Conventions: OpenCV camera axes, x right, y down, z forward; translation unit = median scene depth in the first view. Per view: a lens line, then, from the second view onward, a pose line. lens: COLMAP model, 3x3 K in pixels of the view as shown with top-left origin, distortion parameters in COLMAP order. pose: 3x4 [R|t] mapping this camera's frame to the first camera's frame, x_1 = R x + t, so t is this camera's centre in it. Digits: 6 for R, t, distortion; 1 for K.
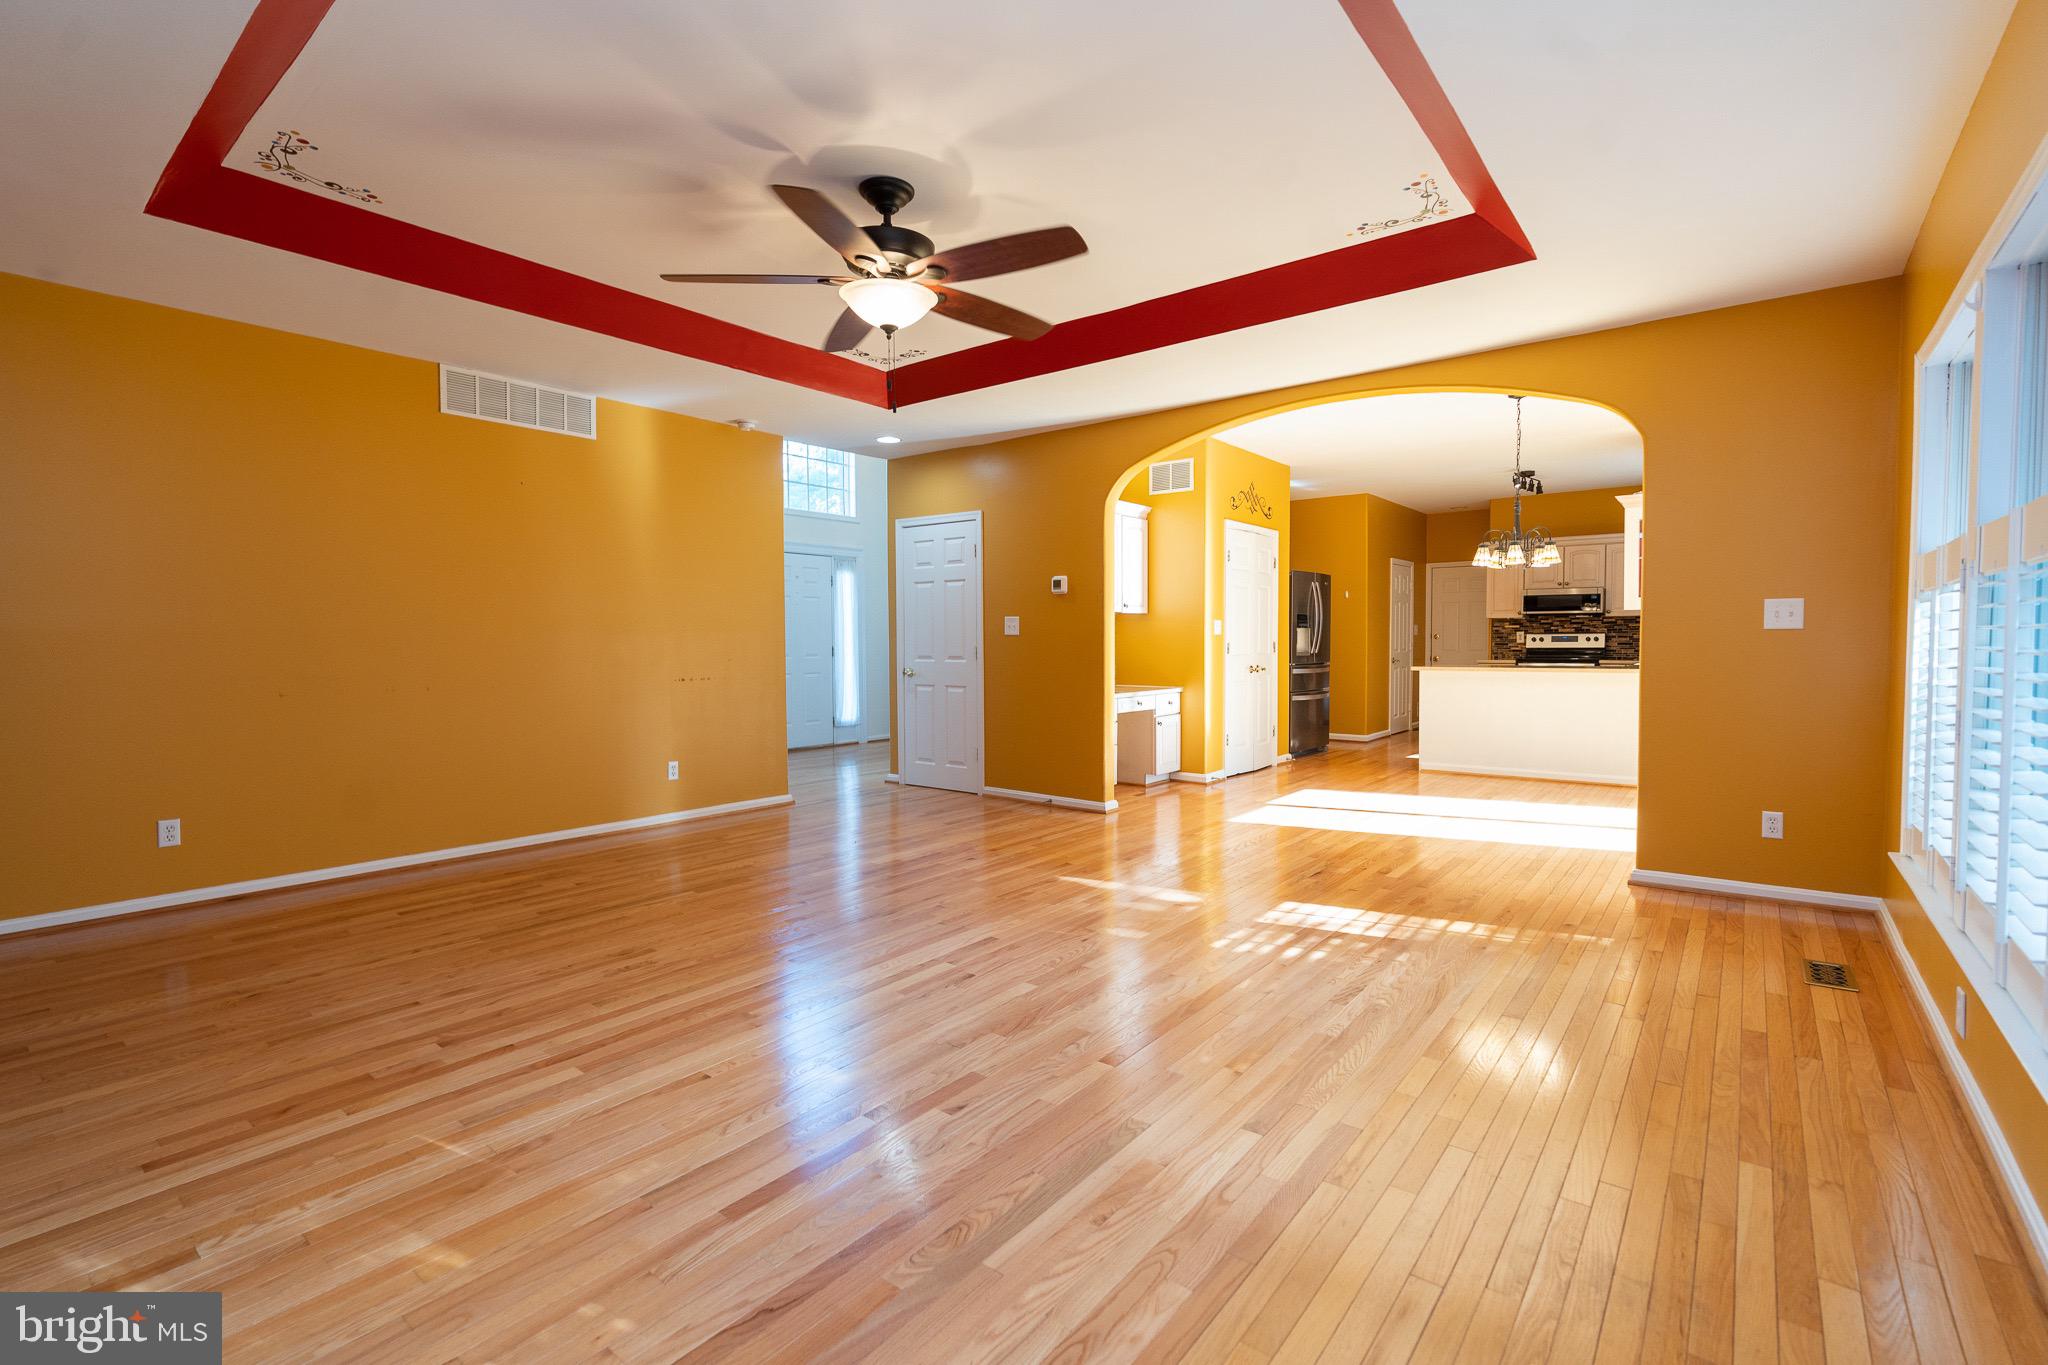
lens RADIAL K [[923.7, 0, 1029.7], [0, 923.7, 675.1], [0, 0, 1]] dist [-0.004137, 0.000926]
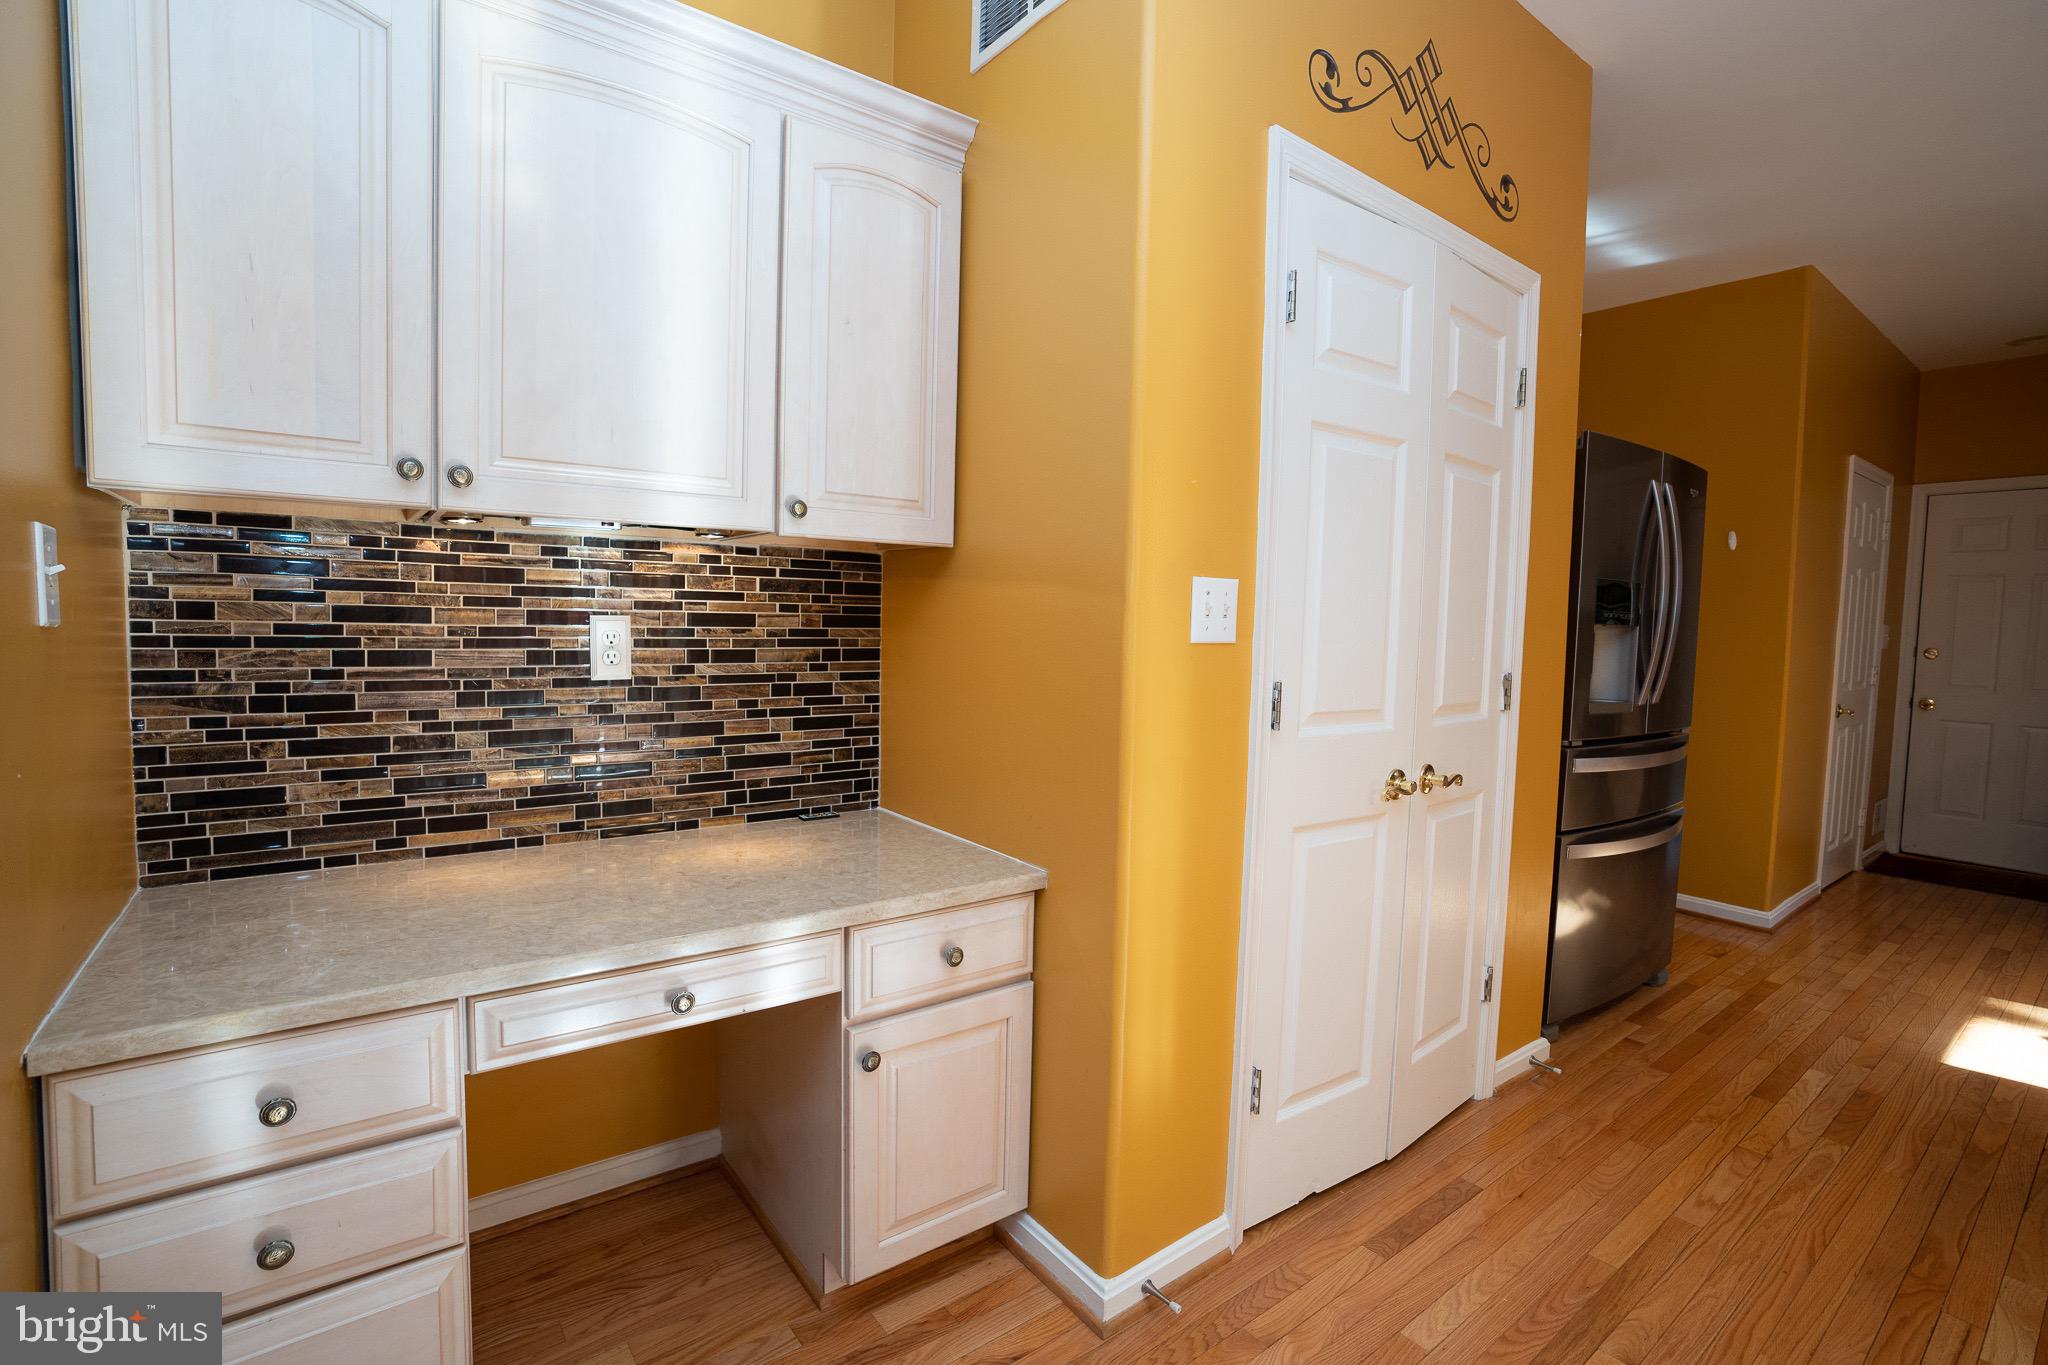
lens RADIAL K [[923.7, 0, 1029.8], [0, 923.7, 678.2], [0, 0, 1]] dist [-0.004137, 0.000926]
pose [[0.970257, 0.041076, -0.238568, 0.185535], [-0.036622, 0.999063, 0.023077, -0.034553], [0.239292, -0.013654, 0.970852, 0.669785]]
